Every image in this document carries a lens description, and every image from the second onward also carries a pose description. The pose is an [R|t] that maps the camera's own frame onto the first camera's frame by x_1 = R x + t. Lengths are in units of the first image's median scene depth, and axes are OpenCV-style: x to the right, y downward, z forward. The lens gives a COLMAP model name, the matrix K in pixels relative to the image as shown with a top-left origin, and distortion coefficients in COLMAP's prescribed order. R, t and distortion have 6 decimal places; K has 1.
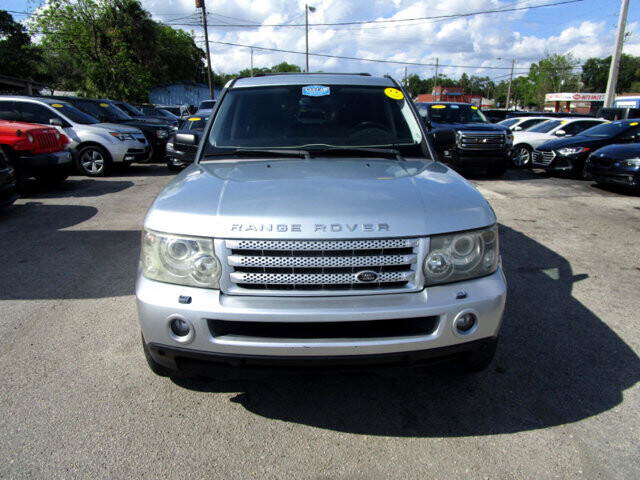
lens RADIAL K [[508.3, 0, 323.2], [0, 508.3, 242.3], [0, 0, 1]] dist [-0.025891, 0.005419]
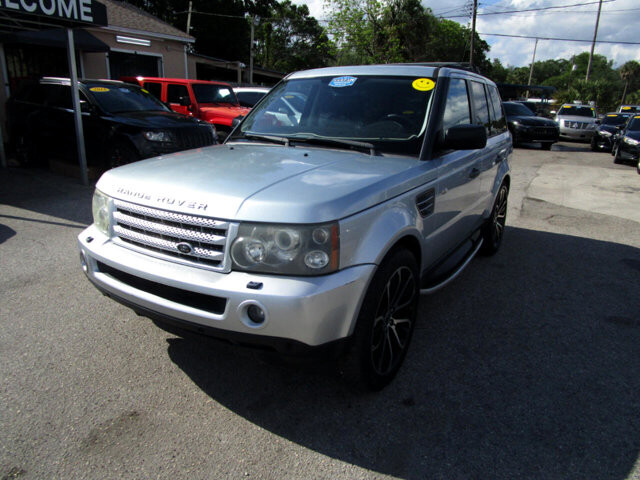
lens RADIAL K [[508.3, 0, 300.1], [0, 508.3, 249.9], [0, 0, 1]] dist [-0.025891, 0.005419]
pose [[0.798159, 0.185190, -0.573277, 0.717903], [-0.172453, 0.981994, 0.077119, -0.044585], [0.577237, 0.037310, 0.815724, 0.185275]]
